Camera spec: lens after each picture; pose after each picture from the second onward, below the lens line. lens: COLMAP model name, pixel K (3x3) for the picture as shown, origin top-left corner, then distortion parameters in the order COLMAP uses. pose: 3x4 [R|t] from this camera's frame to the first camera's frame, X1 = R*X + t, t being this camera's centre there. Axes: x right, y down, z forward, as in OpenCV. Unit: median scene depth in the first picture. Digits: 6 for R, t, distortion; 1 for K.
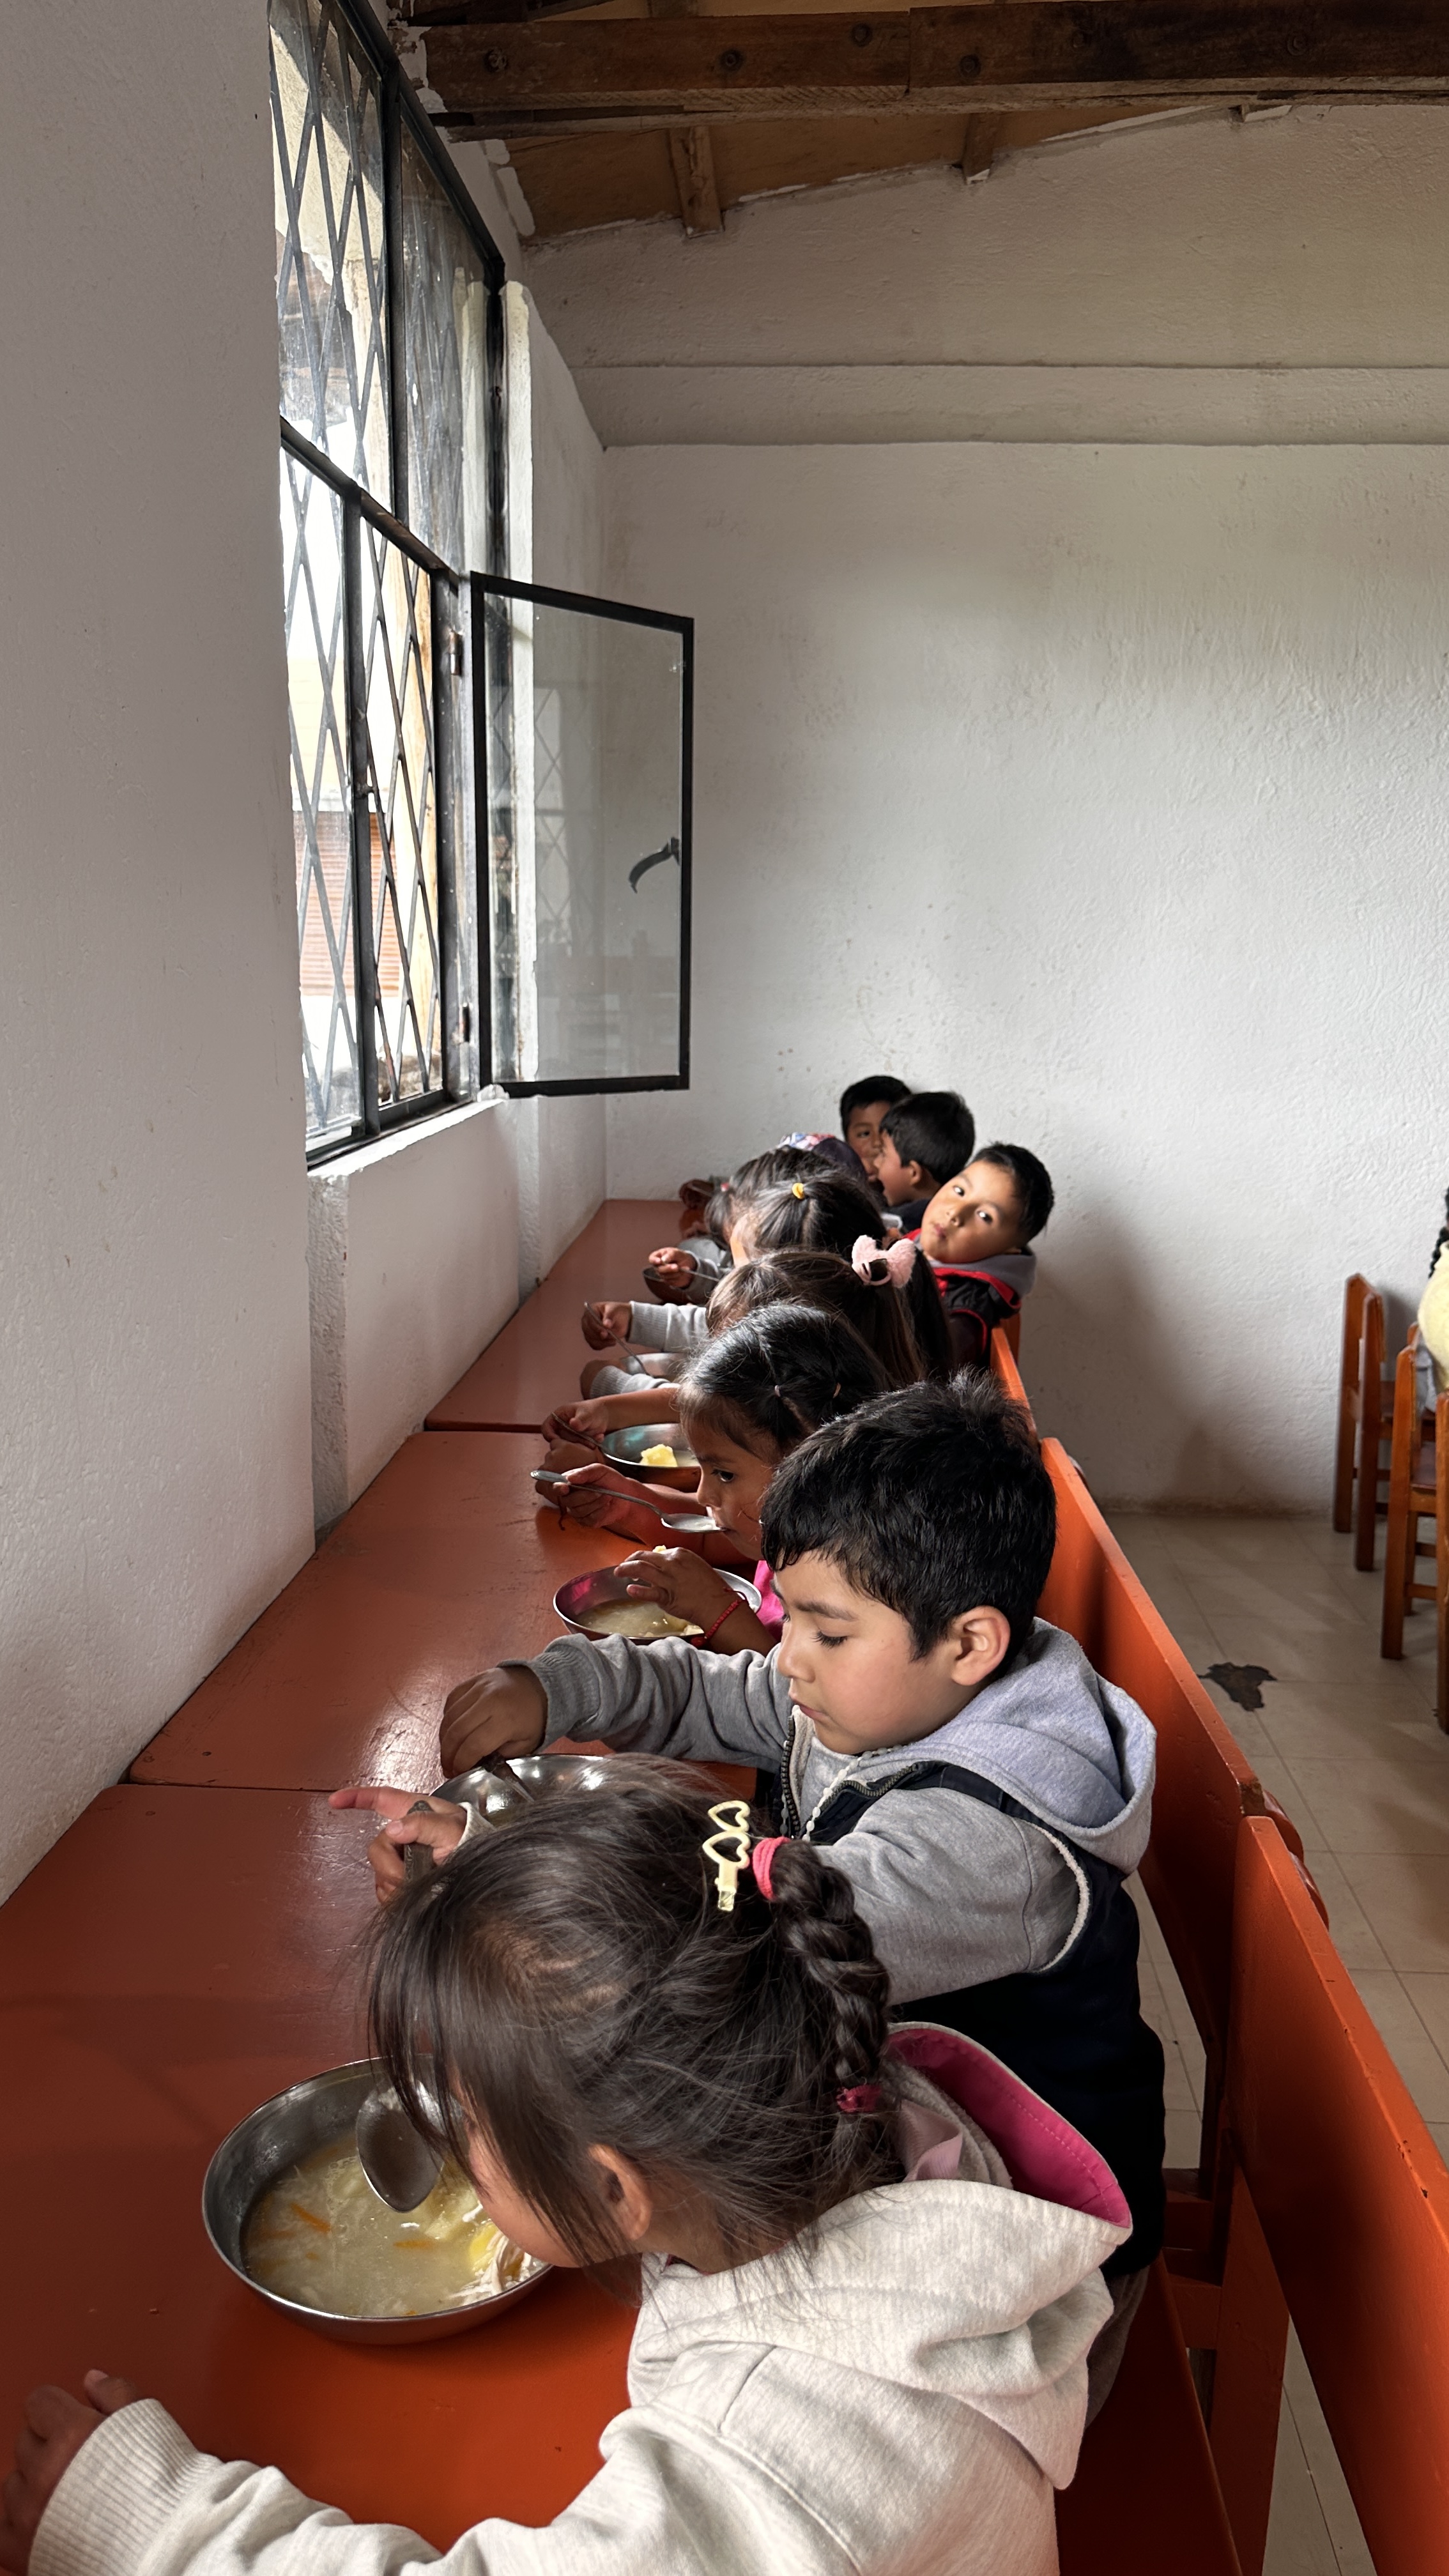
lens RADIAL K [[1861.8, 0, 722.5], [0, 1861.8, 1285.3], [0, 0, 1]] dist [0.006767, -0.024572]
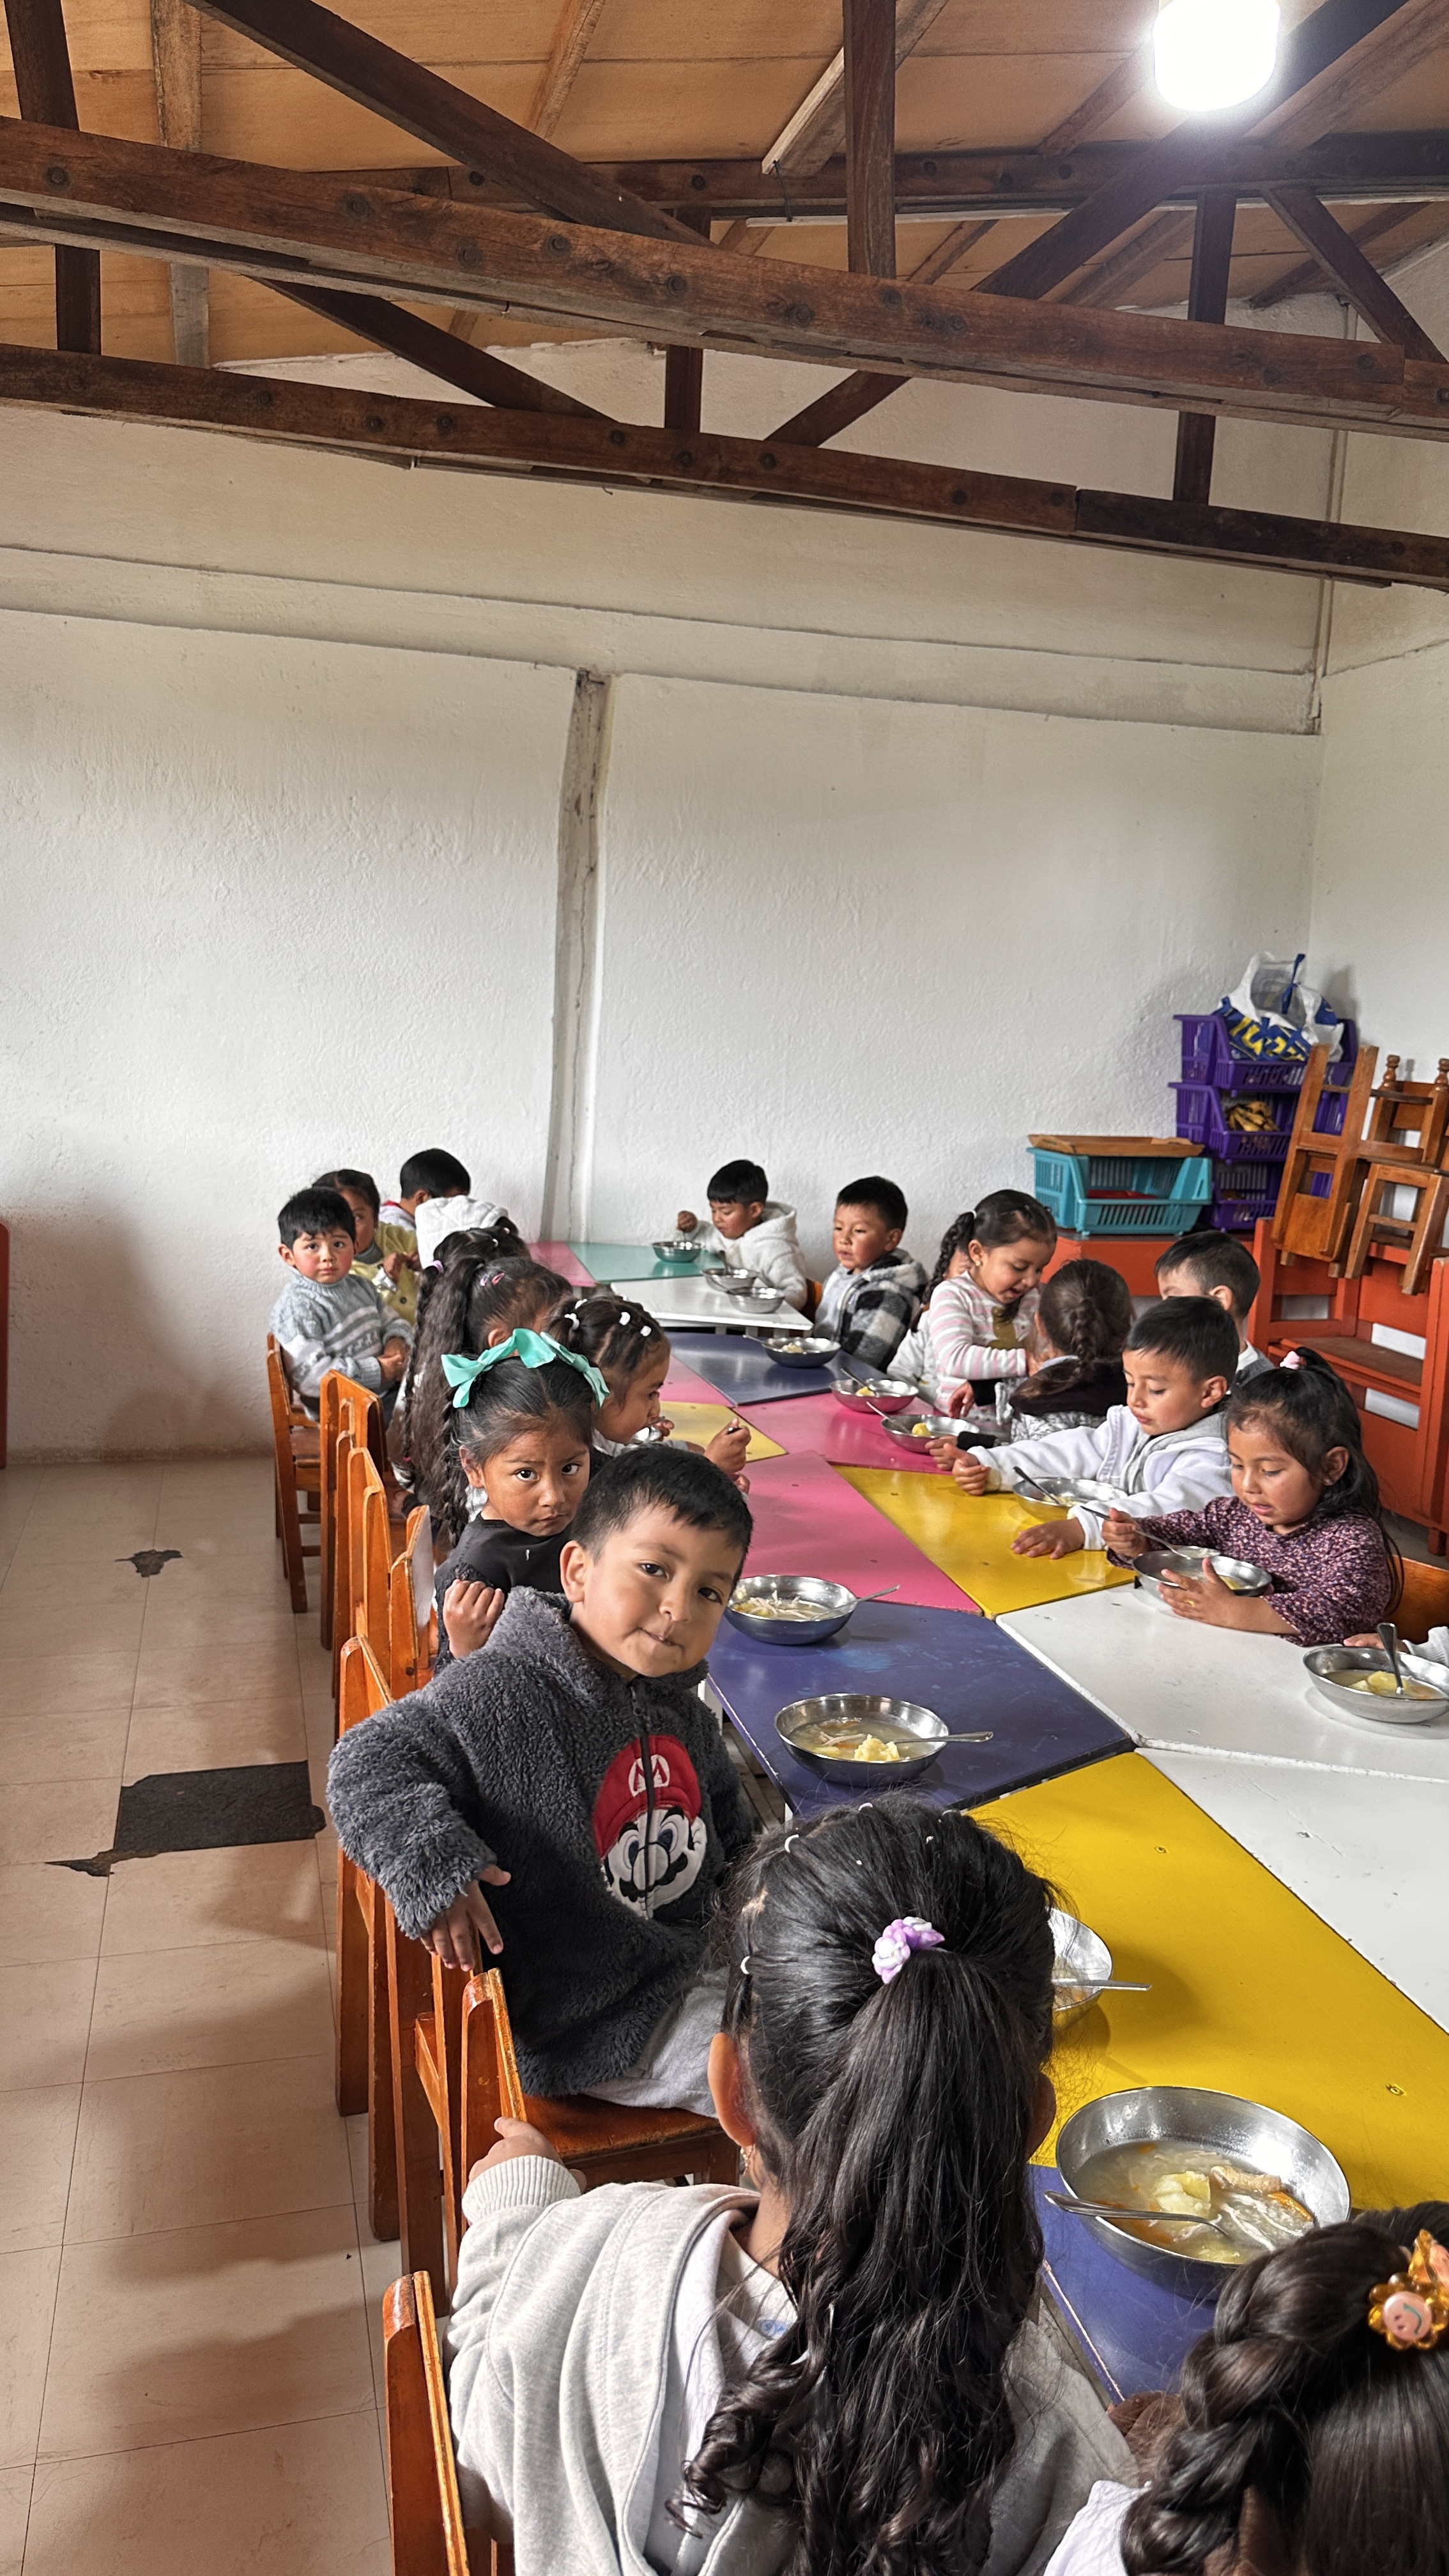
lens RADIAL K [[1861.8, 0, 717.2], [0, 1861.8, 1310.9], [0, 0, 1]] dist [0.006767, -0.024572]
pose [[0.954836, -0.008863, 0.297002, 0.240868], [0.012684, 0.999860, -0.010939, 0.048456], [-0.296863, 0.014212, 0.954814, -0.352746]]
